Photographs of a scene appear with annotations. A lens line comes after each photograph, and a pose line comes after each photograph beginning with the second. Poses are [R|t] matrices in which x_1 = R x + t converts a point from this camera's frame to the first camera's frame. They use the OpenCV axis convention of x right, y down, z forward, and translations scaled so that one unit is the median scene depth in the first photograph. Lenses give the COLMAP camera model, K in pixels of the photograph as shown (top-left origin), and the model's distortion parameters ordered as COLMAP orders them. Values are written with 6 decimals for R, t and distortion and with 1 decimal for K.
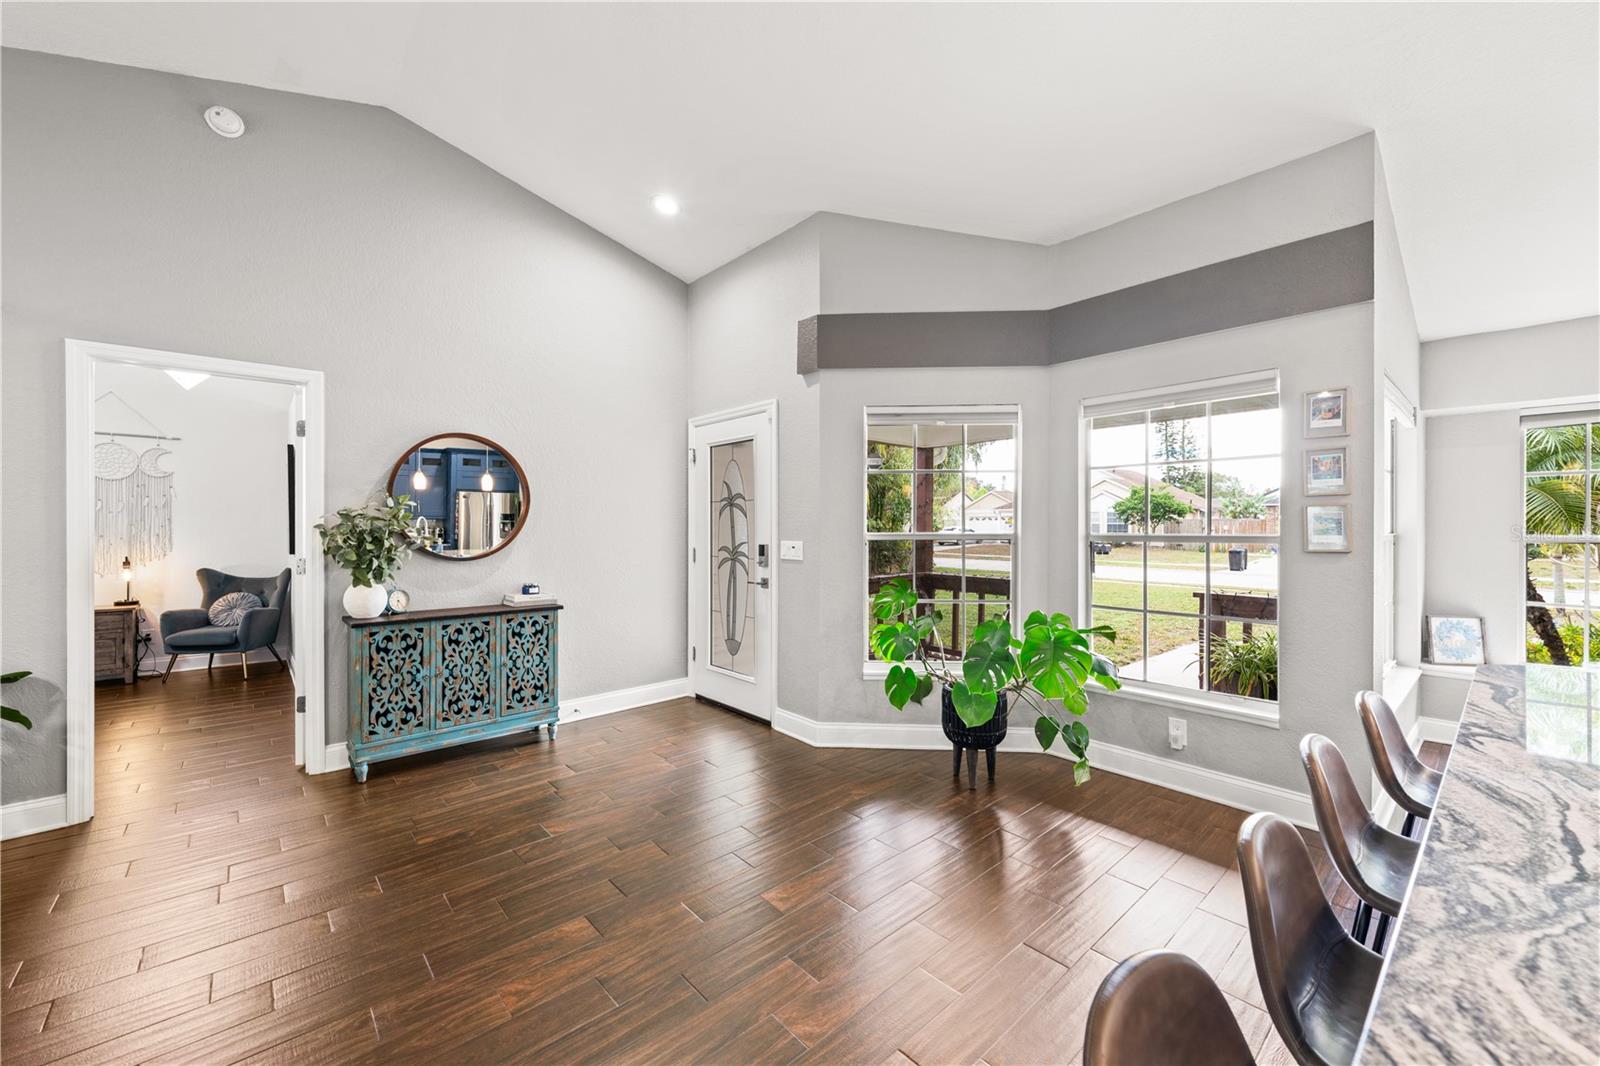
lens RADIAL K [[632.6, 0, 800.5], [0, 632.6, 526.0], [0, 0, 1]] dist [-0.001233, 0.000049]
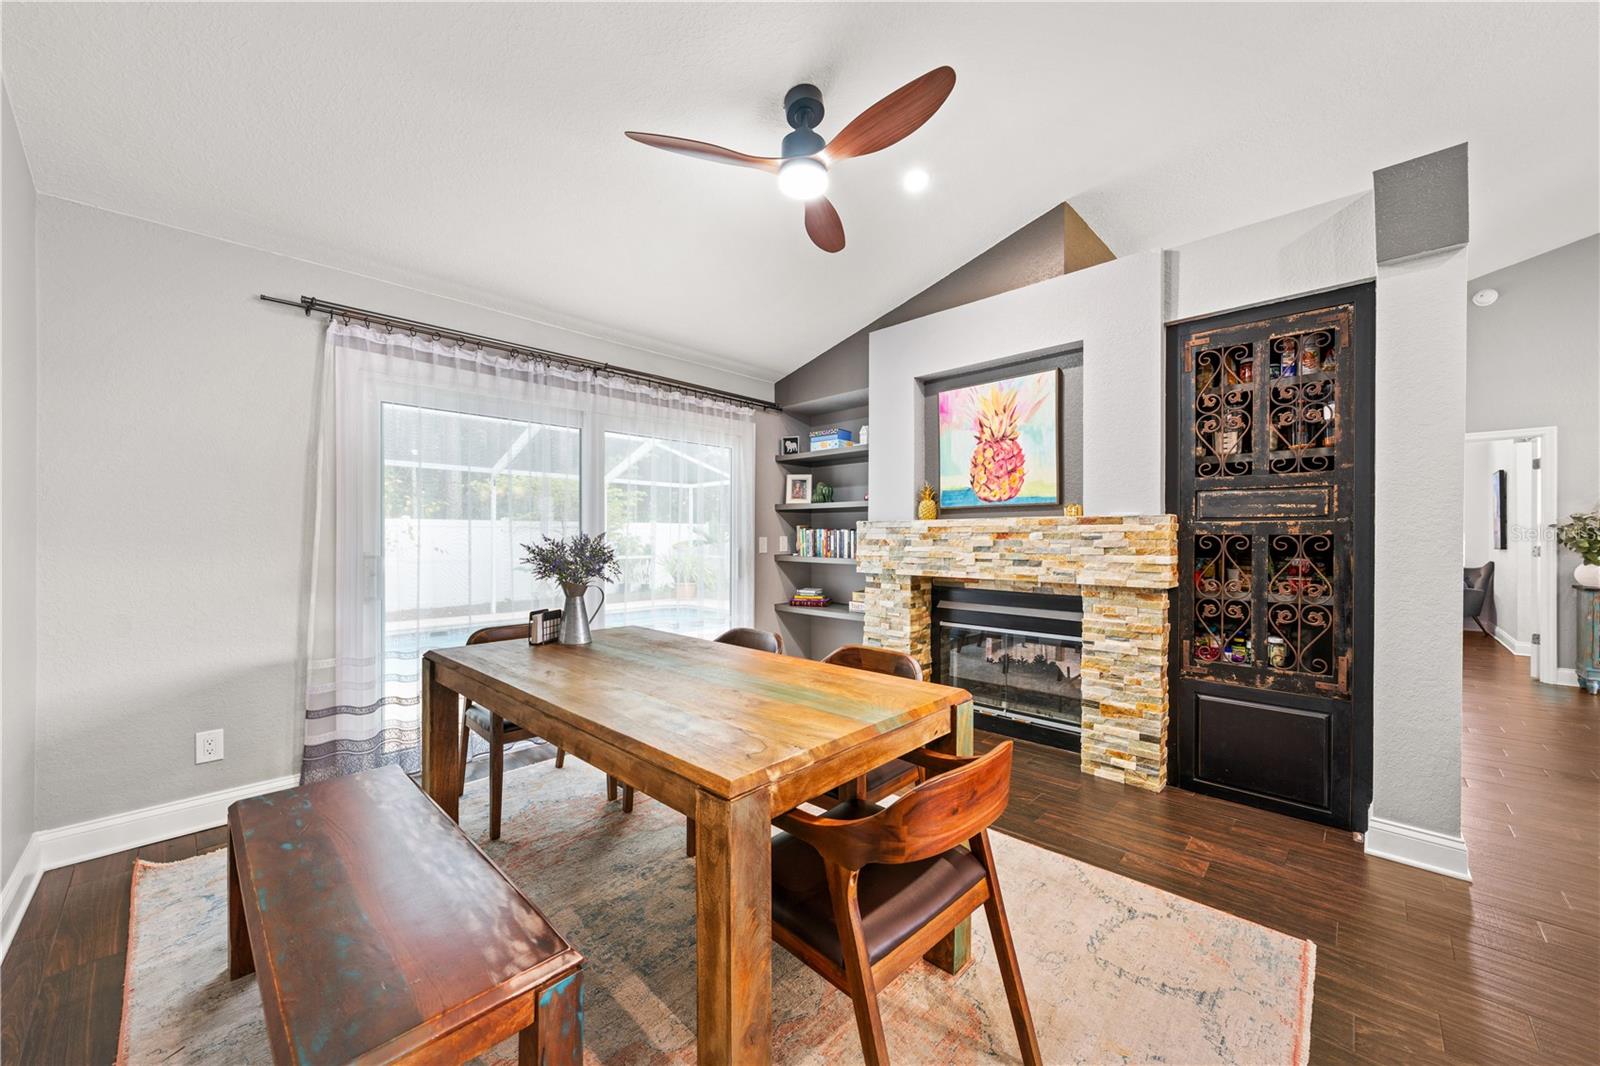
lens RADIAL K [[589.8, 0, 804.3], [0, 589.8, 538.1], [0, 0, 1]] dist [-0.001872, -0.000088]
pose [[0.086664, 0.002026, -0.996236, 0.473614], [-0.001368, 0.999997, 0.001915, 0.028146], [0.996237, 0.001197, 0.086667, -0.873378]]
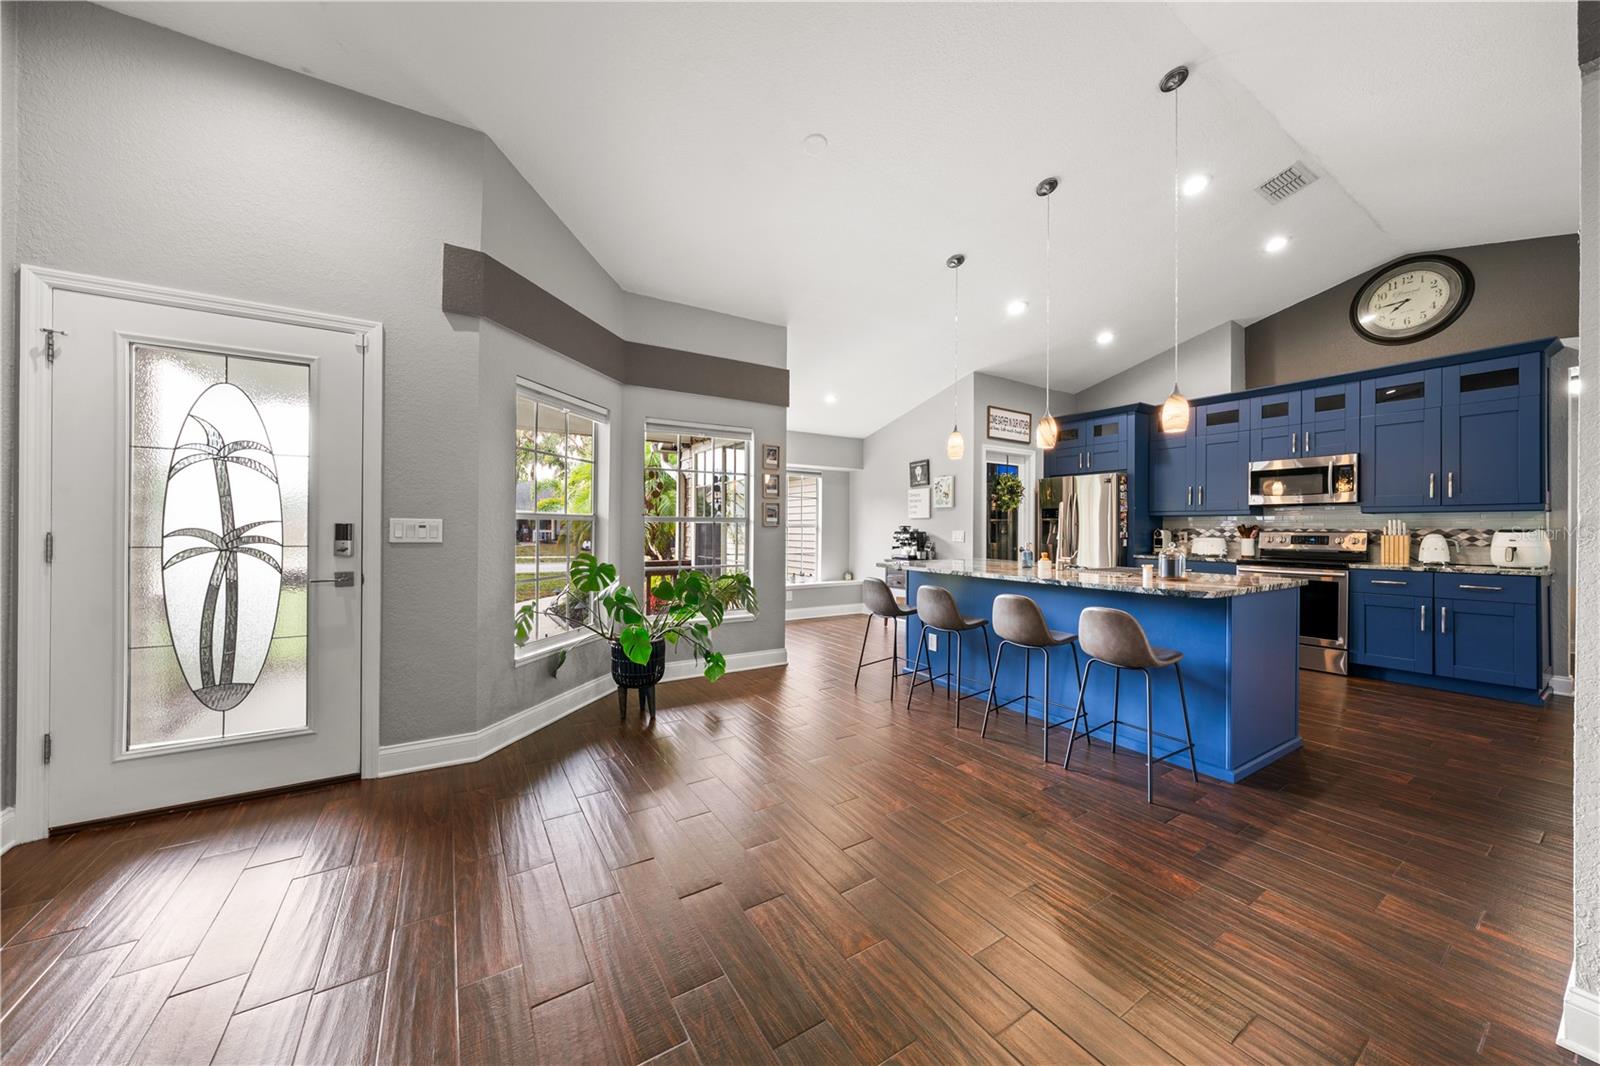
lens RADIAL K [[556.2, 0, 805.7], [0, 556.2, 527.9], [0, 0, 1]] dist [-0.000601, -0.000124]
pose [[0.149759, 0.002766, 0.988719, -0.648441], [-0.005896, 0.999981, -0.001905, 0.035638], [-0.988705, -0.005544, 0.149772, 0.455790]]
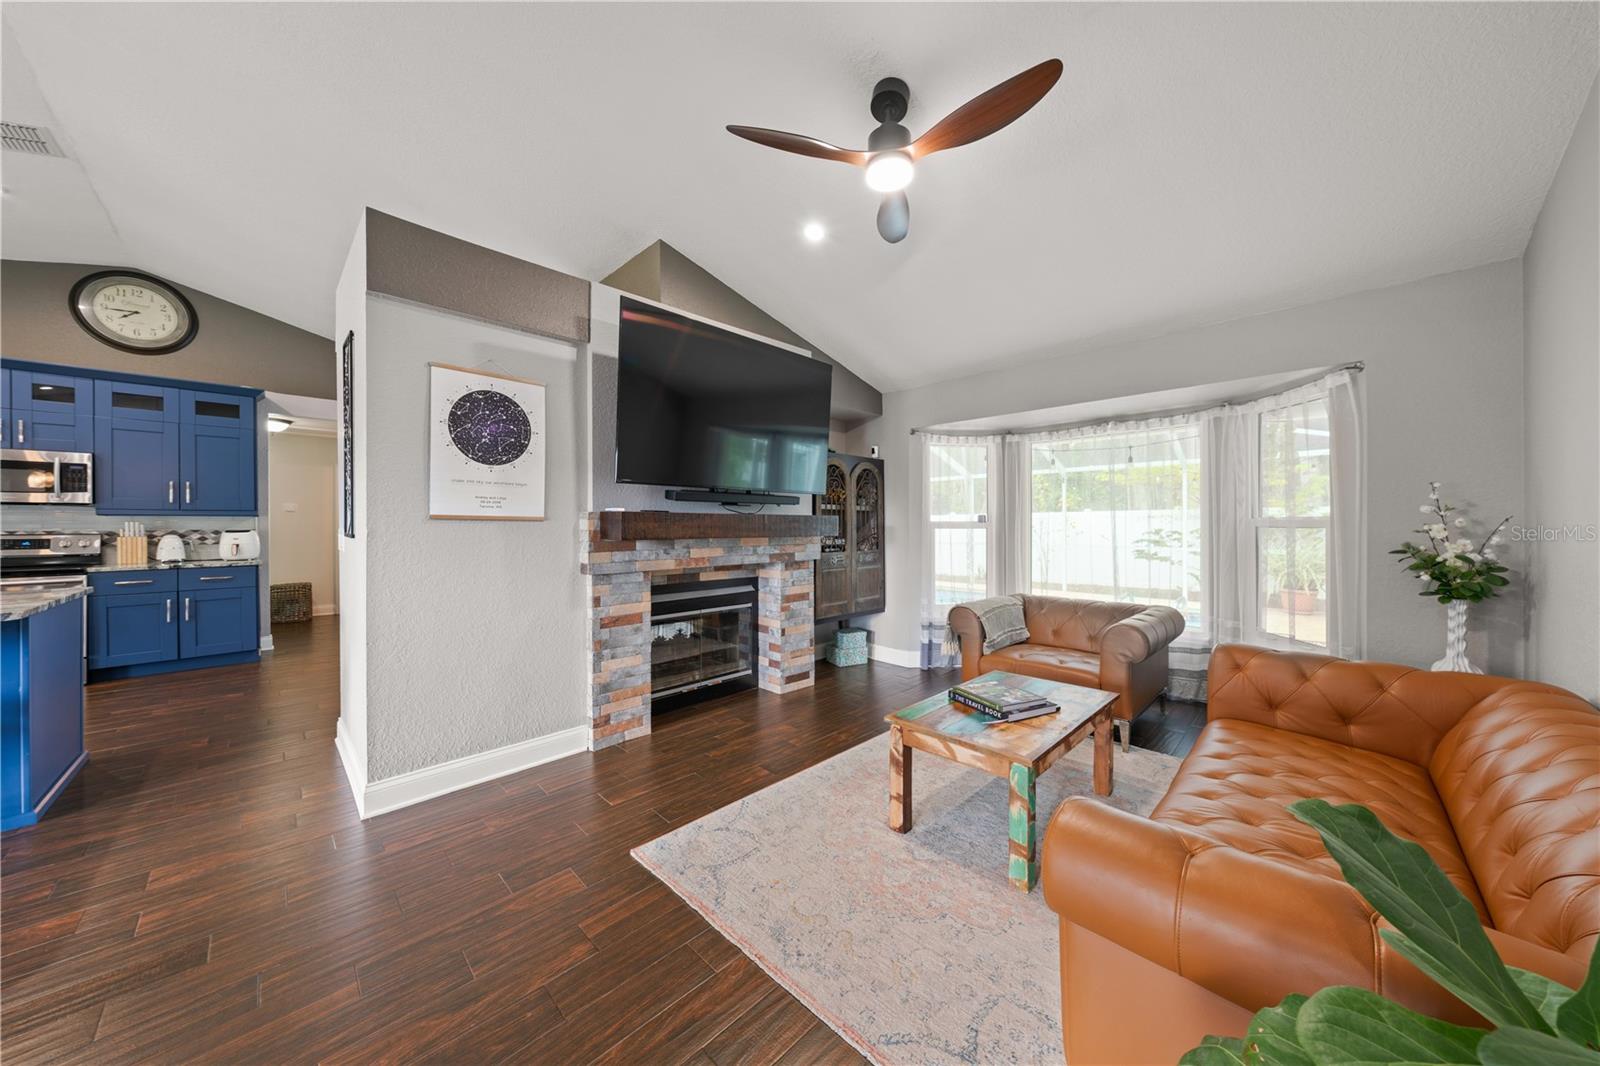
lens RADIAL K [[534.7, 0, 801.1], [0, 534.7, 525.4], [0, 0, 1]] dist [-0.000406, 0.000081]
pose [[-0.997985, 0.003697, -0.063339, -0.697355], [0.003624, 0.999993, 0.001276, 0.019463], [0.063343, 0.001044, -0.997991, 0.681057]]
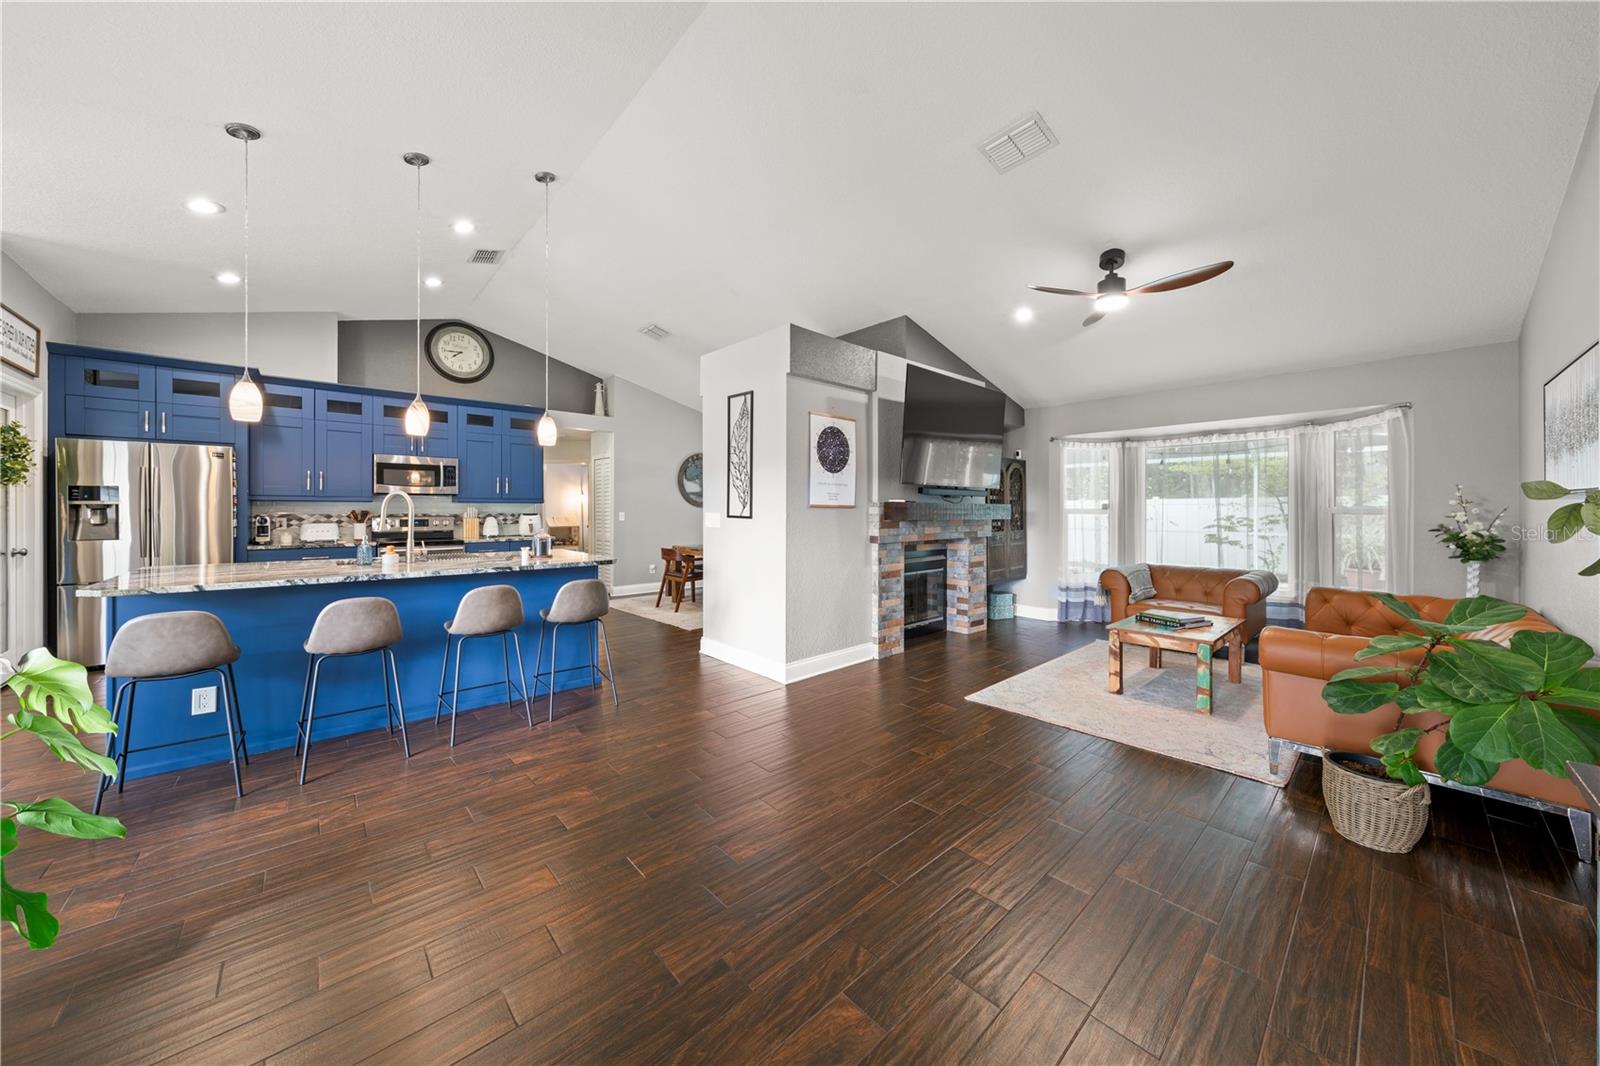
lens RADIAL K [[543.2, 0, 799.9], [0, 543.2, 510.3], [0, 0, 1]] dist [-0.001139, 0.000128]
pose [[-0.999940, 0.000582, -0.010978, -0.249763], [0.000580, 1.000000, 0.000149, 0.017276], [0.010978, 0.000142, -0.999940, 1.094880]]
